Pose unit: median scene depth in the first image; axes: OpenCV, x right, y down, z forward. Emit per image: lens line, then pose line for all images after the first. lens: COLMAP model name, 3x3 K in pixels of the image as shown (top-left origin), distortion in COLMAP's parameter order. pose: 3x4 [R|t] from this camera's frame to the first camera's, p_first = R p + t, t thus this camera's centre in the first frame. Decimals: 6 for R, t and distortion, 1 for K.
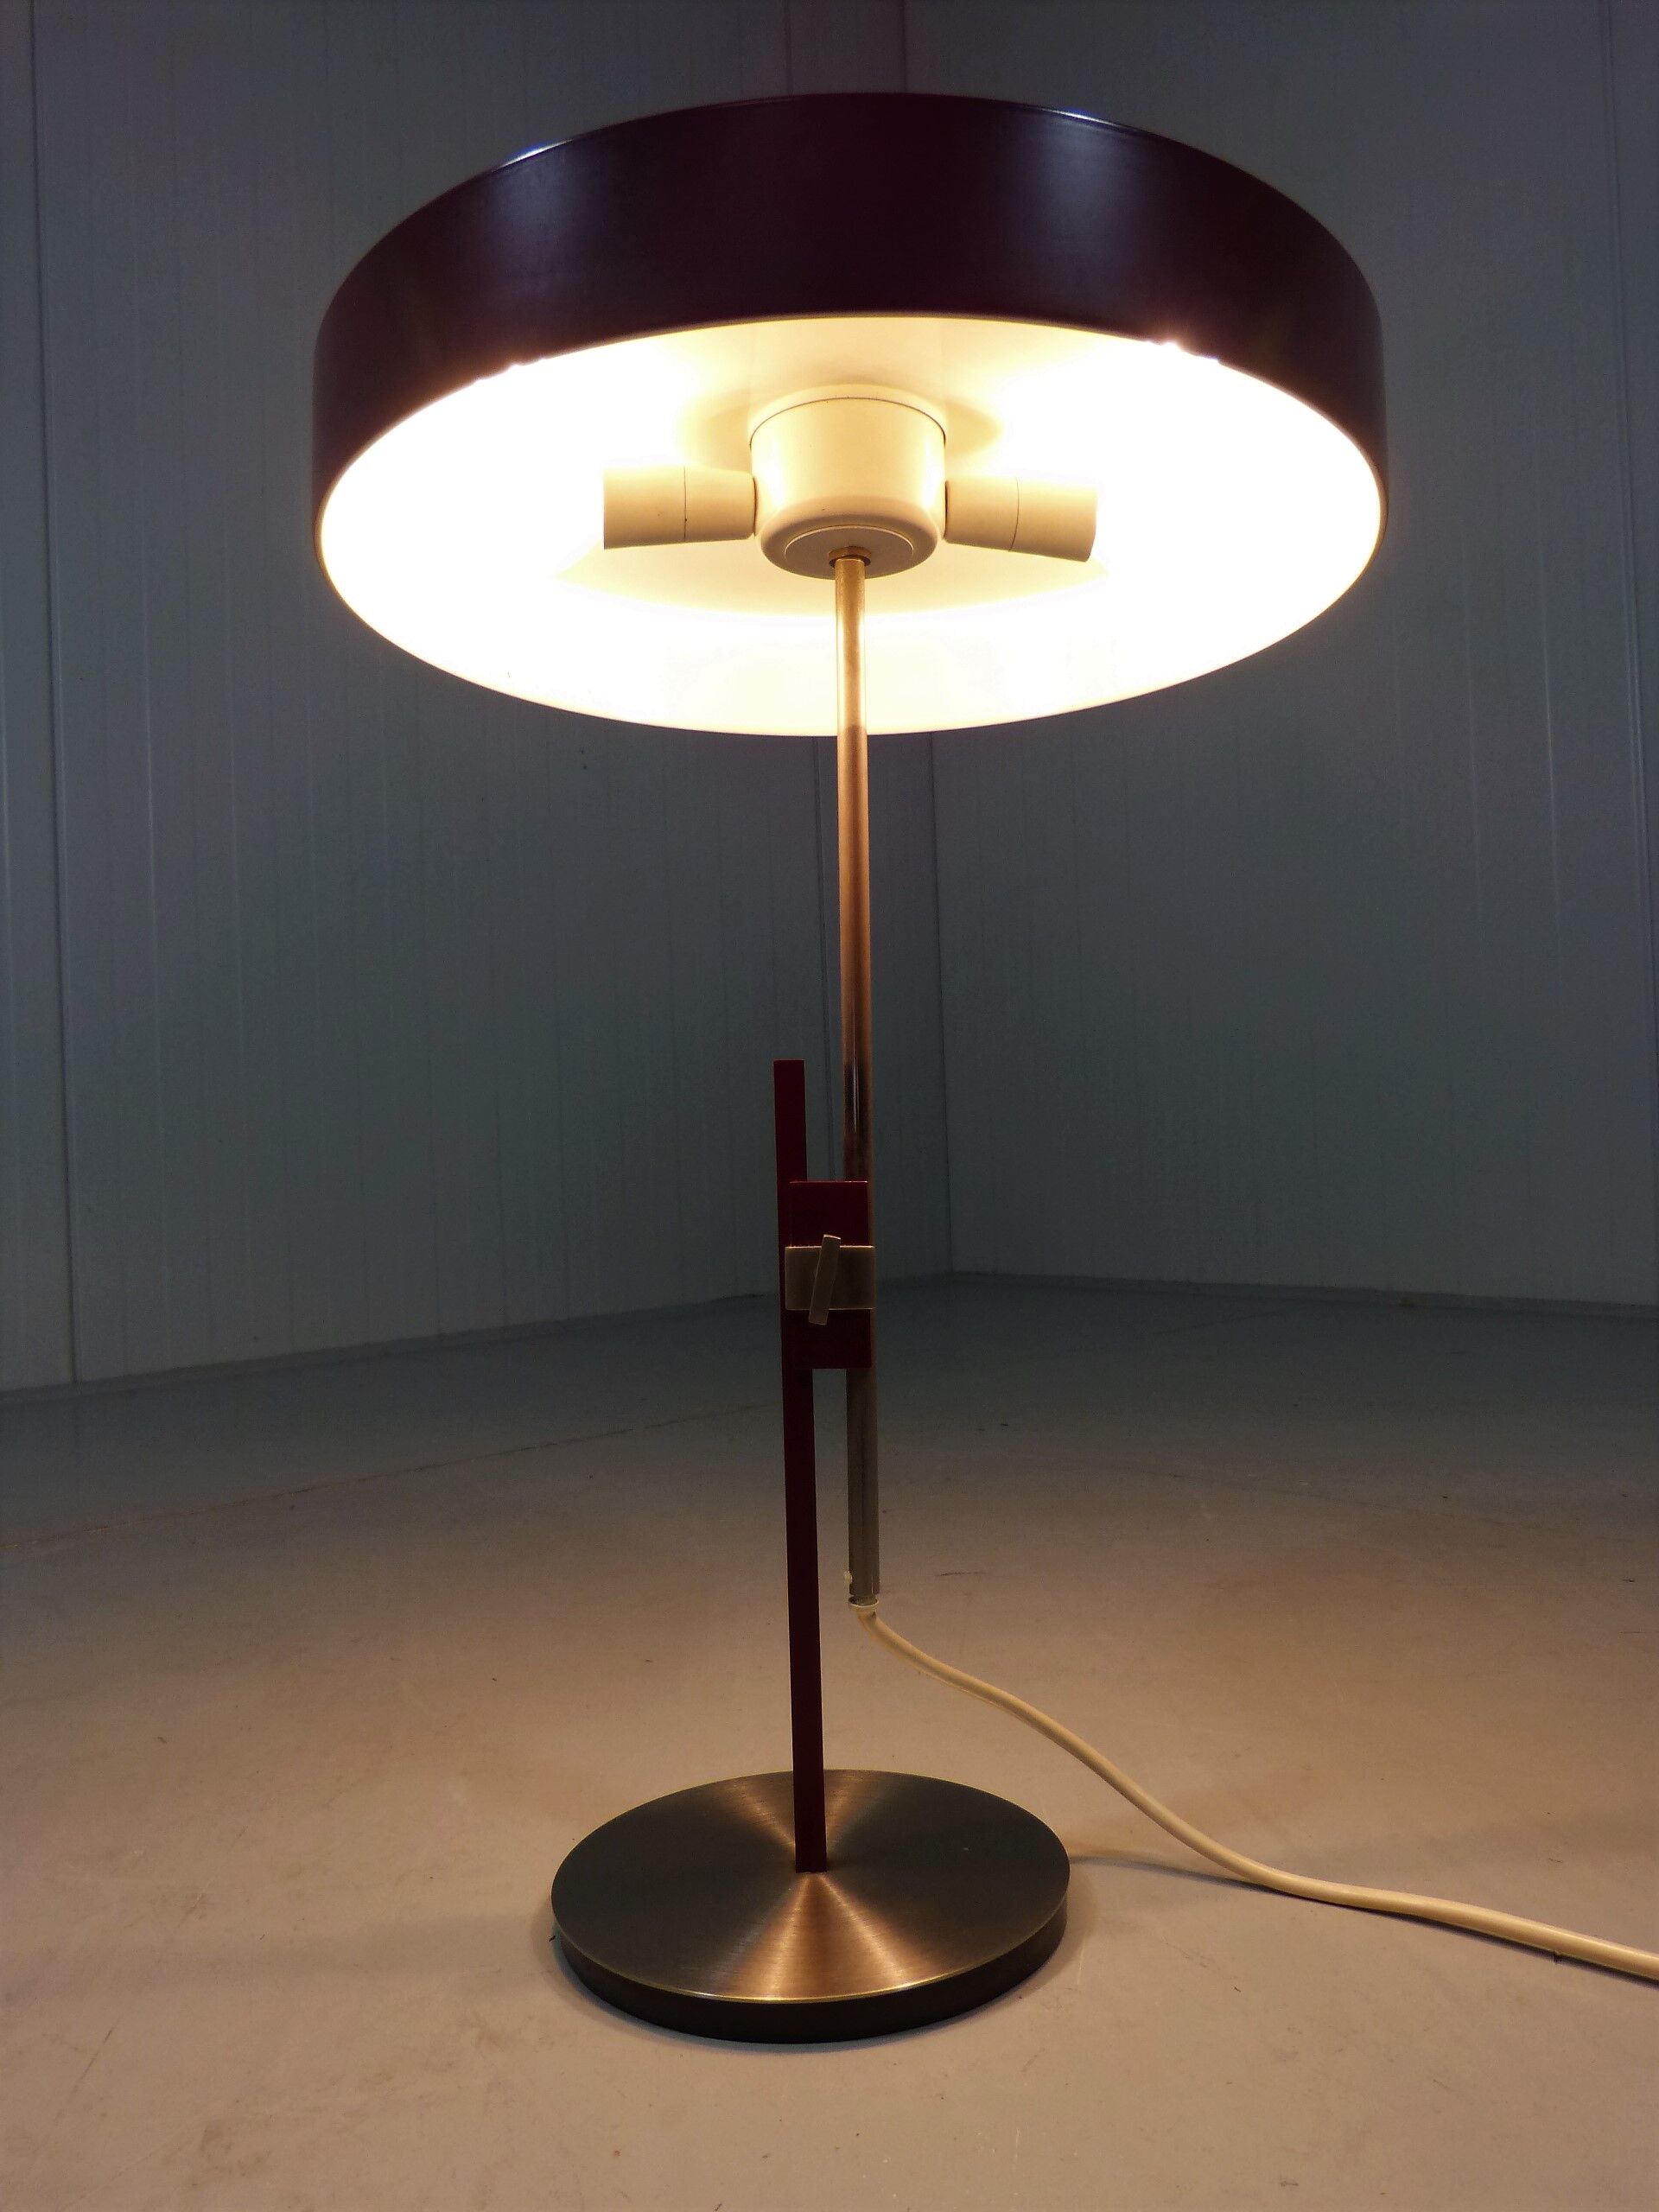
lens RADIAL K [[1633.7, 0, 824.6], [0, 1633.7, 1123.0], [0, 0, 1]] dist [-0.040306, 0.034358]
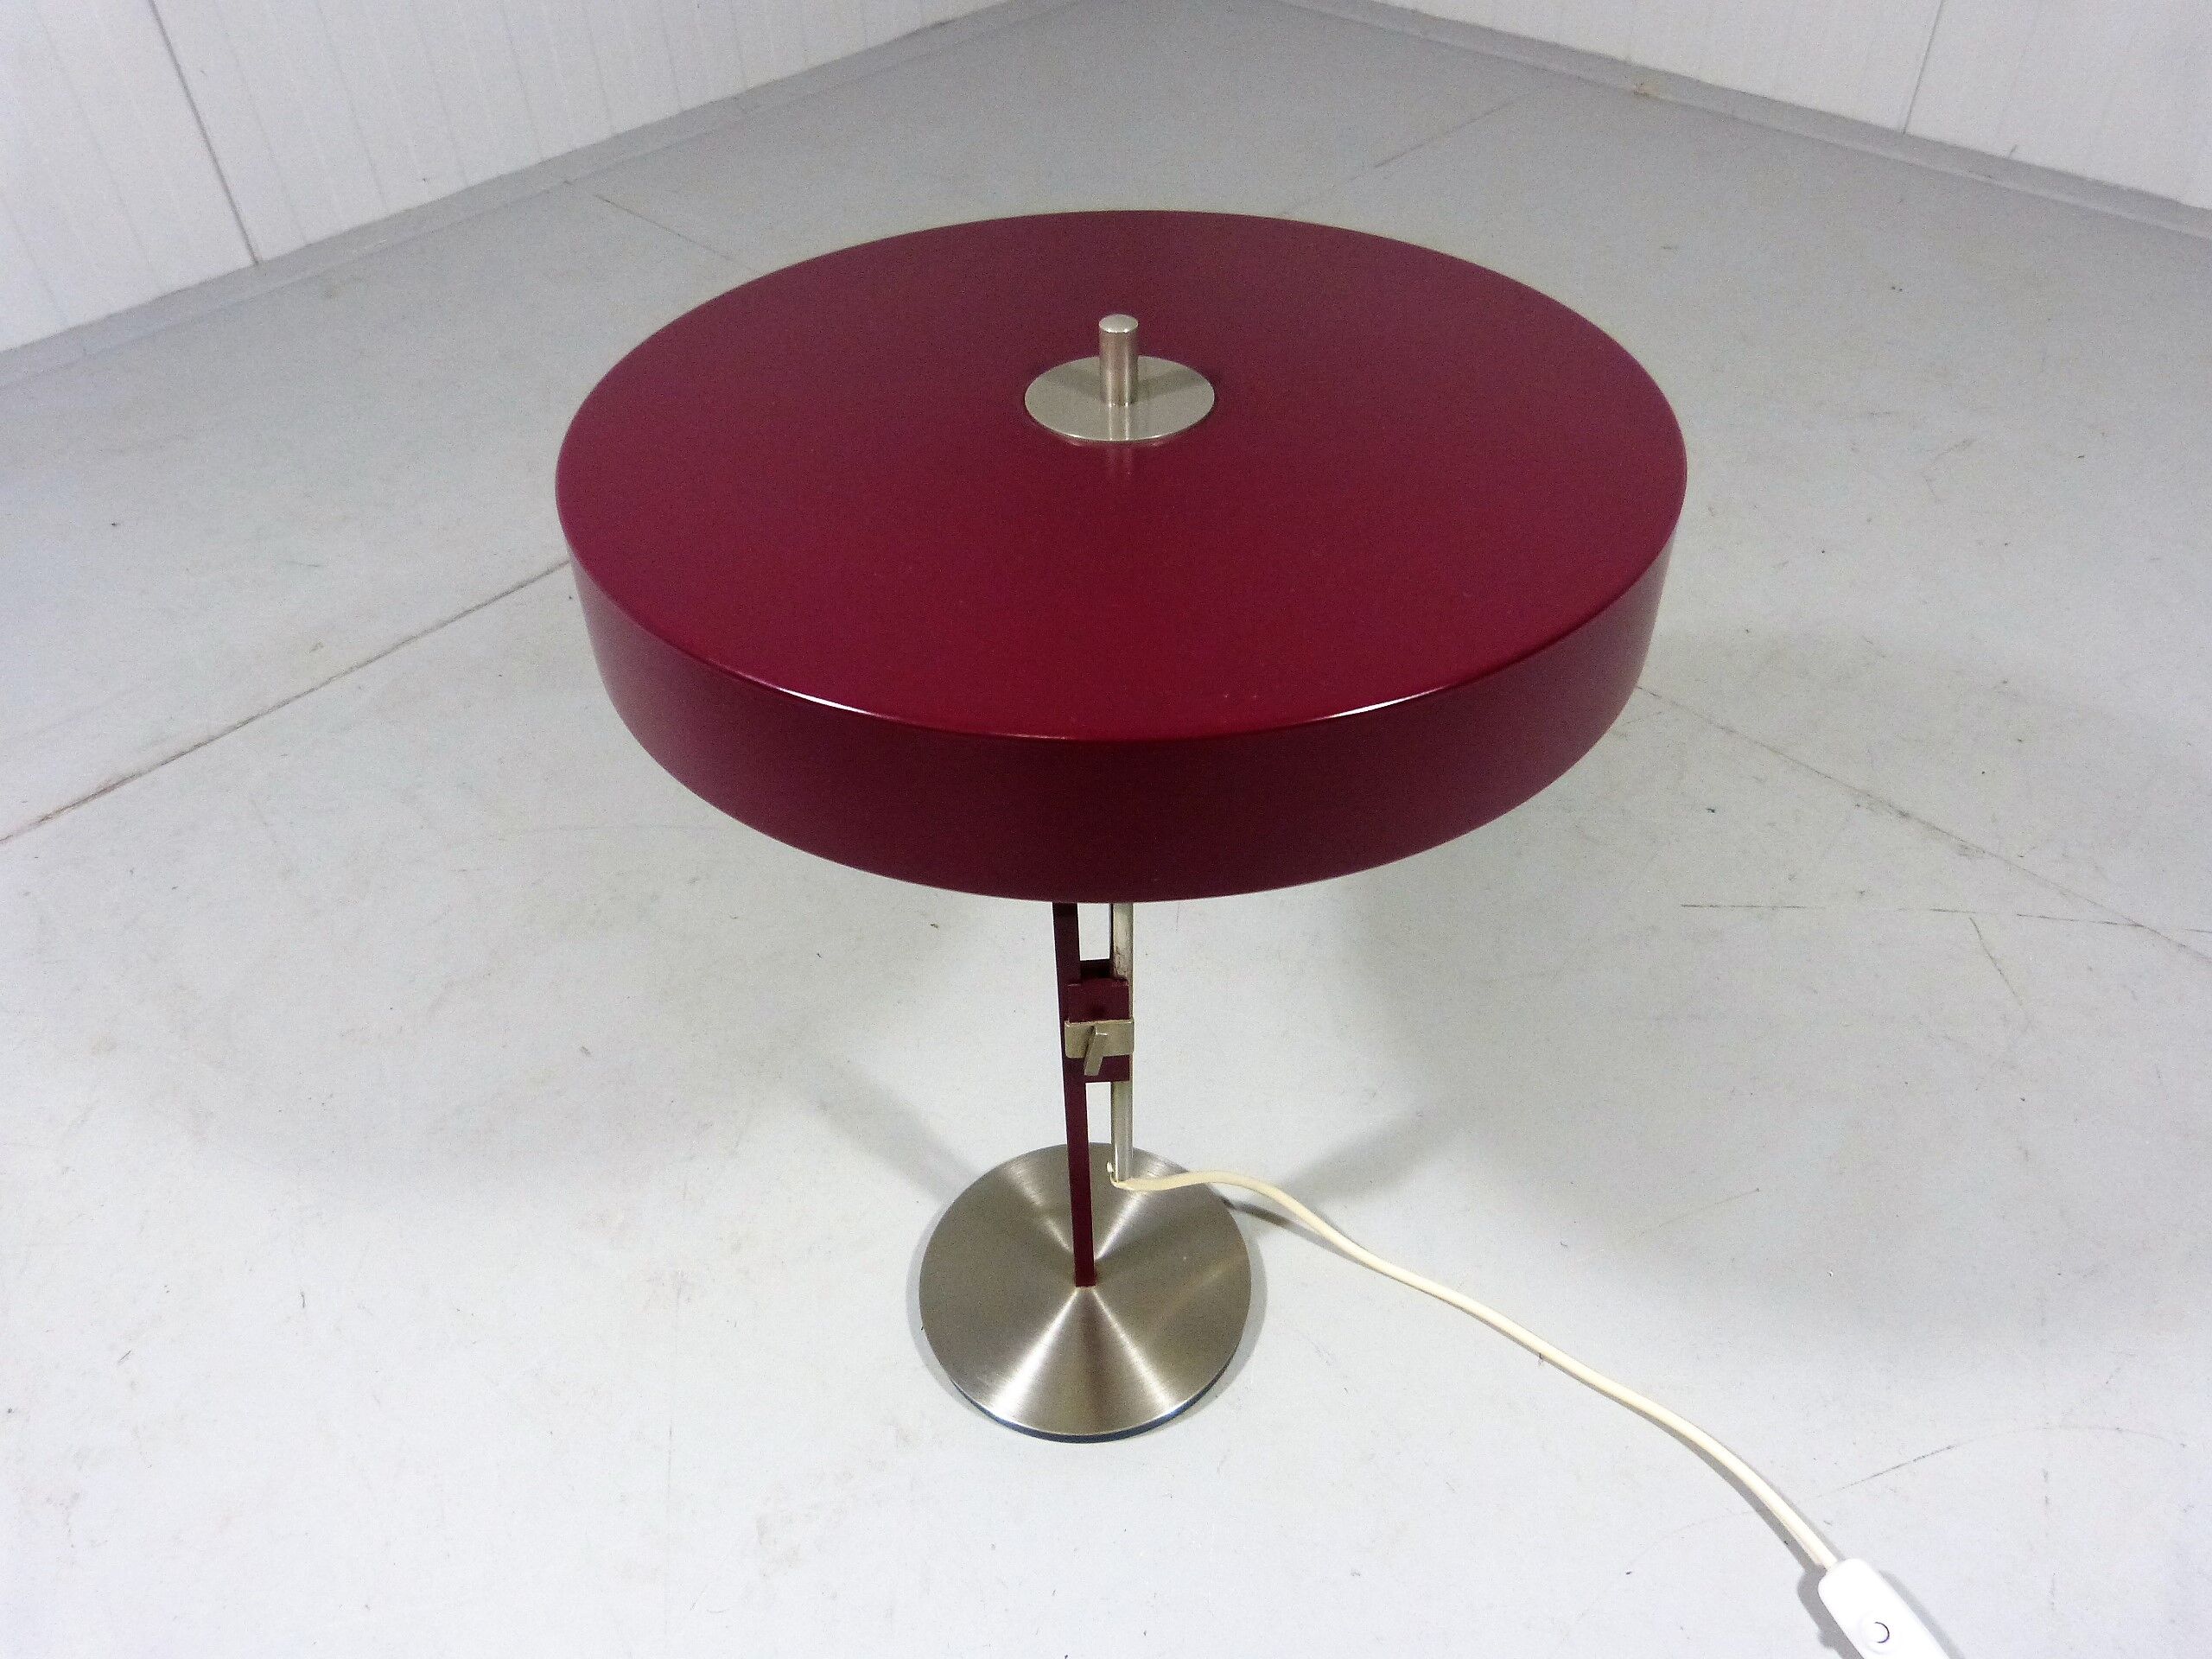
lens RADIAL K [[1633.7, 0, 1084.6], [0, 1633.7, 811.2], [0, 0, 1]] dist [-0.040306, 0.034358]
pose [[0.998846, -0.031825, 0.035965, -0.050232], [-0.001315, 0.730496, 0.682916, -0.927421], [-0.048006, -0.682175, 0.729611, 0.172763]]
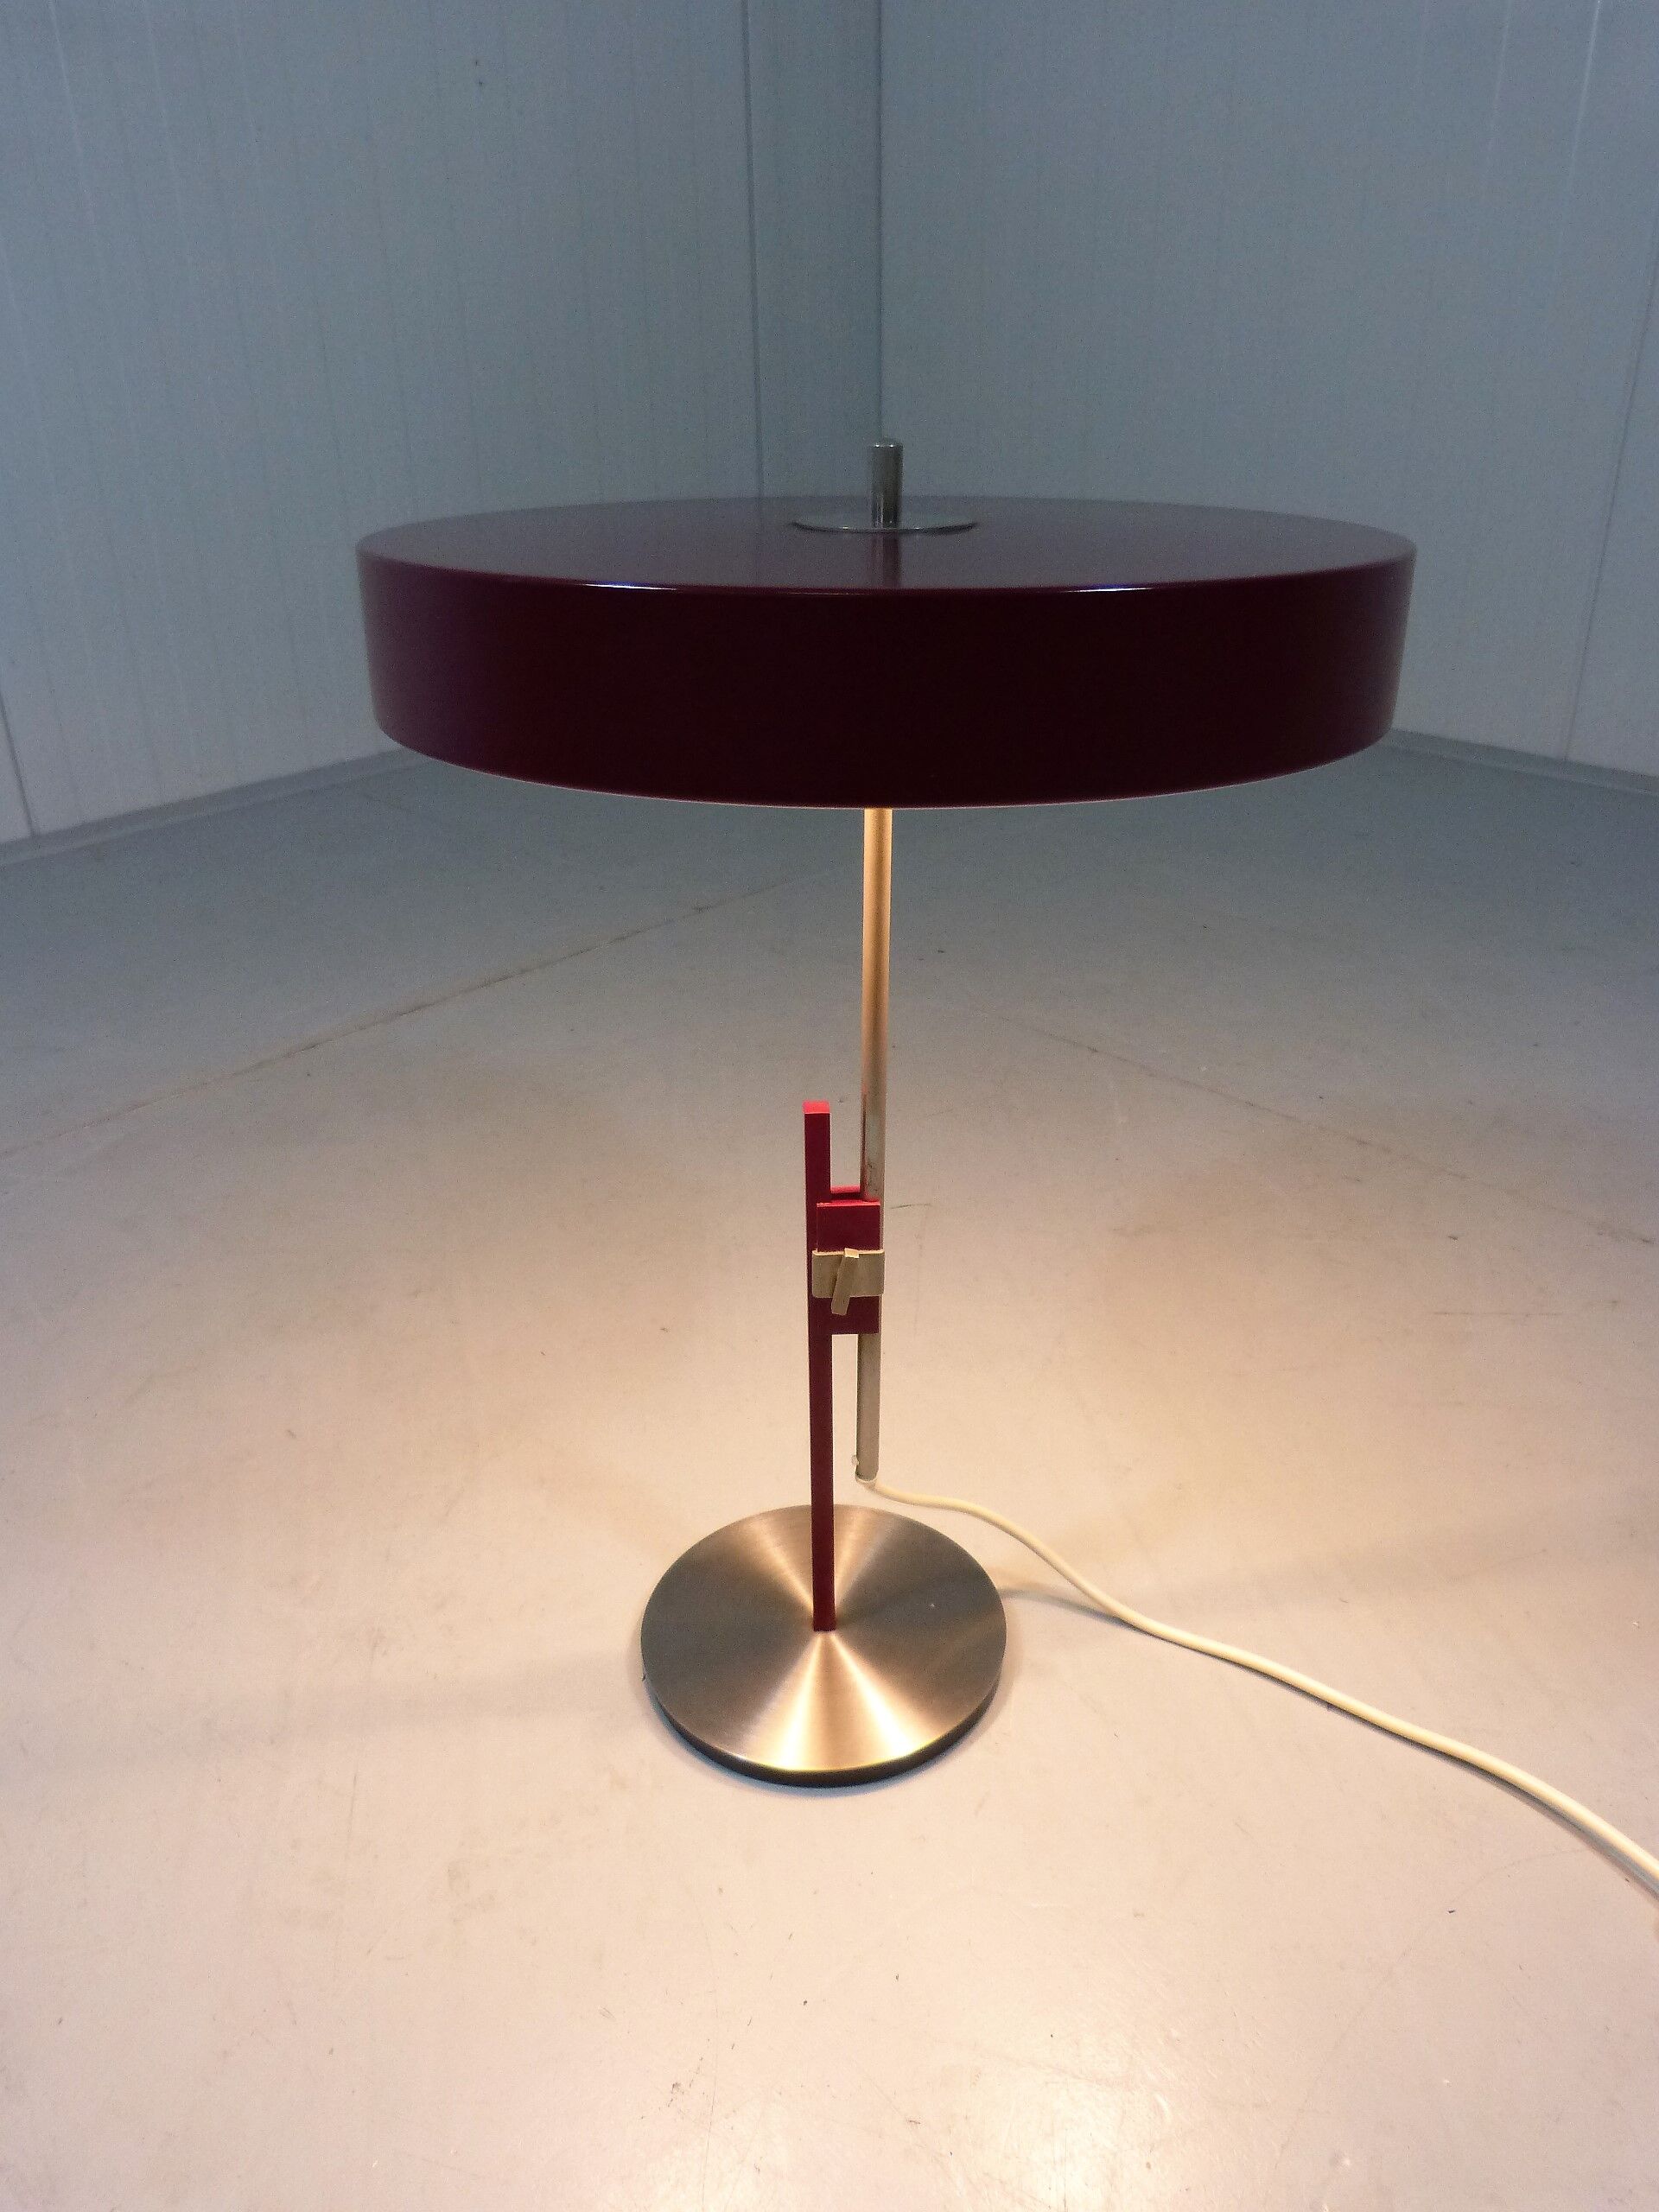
lens RADIAL K [[1633.7, 0, 822.5], [0, 1633.7, 1095.5], [0, 0, 1]] dist [-0.040306, 0.034358]
pose [[0.998324, -0.007067, 0.057440, -0.087428], [-0.019677, 0.891938, 0.451728, -0.589736], [-0.054425, -0.452102, 0.890304, -0.049445]]
